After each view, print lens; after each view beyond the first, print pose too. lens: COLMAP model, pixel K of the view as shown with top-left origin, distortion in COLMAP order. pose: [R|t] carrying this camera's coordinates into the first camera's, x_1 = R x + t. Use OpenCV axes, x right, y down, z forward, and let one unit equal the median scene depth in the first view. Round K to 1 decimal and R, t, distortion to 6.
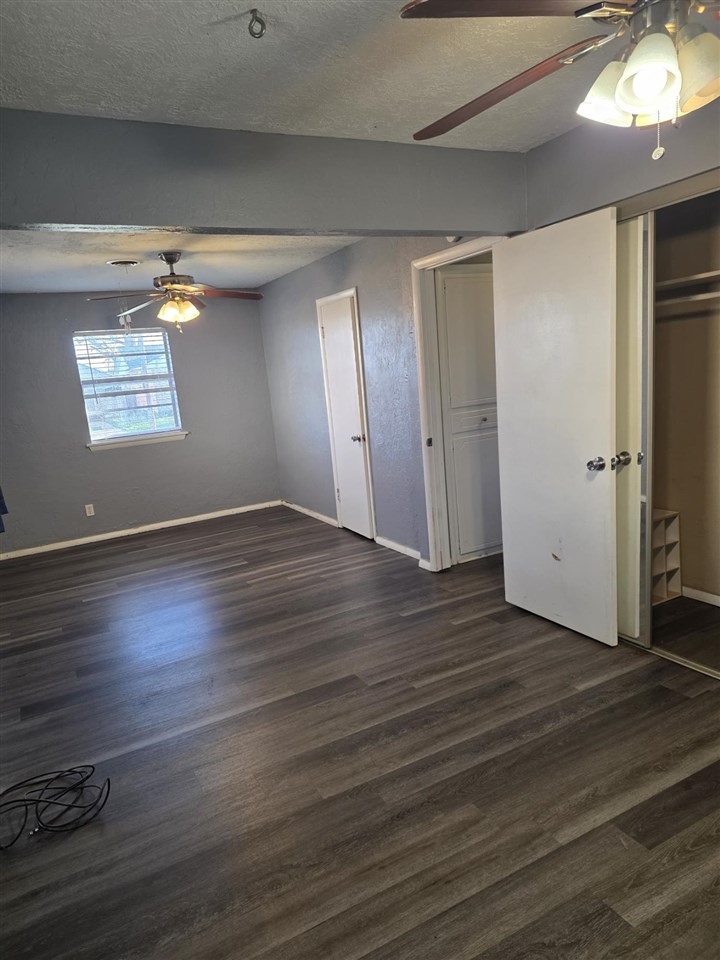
lens RADIAL K [[632.2, 0, 361.0], [0, 632.2, 480.6], [0, 0, 1]] dist [0.030489, -0.001947]
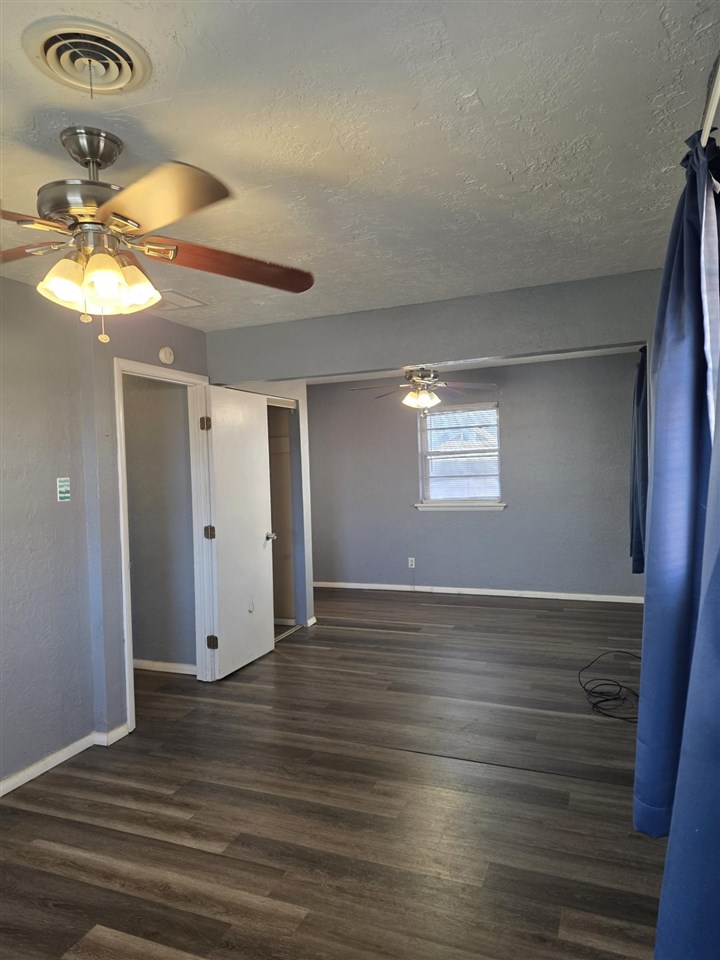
lens RADIAL K [[632.2, 0, 361.9], [0, 632.2, 482.5], [0, 0, 1]] dist [0.030489, -0.001947]
pose [[-0.631628, 0.086457, 0.770435, -0.792455], [0.227153, 0.970787, 0.077287, -0.172345], [-0.741247, 0.223824, -0.632816, 1.367236]]
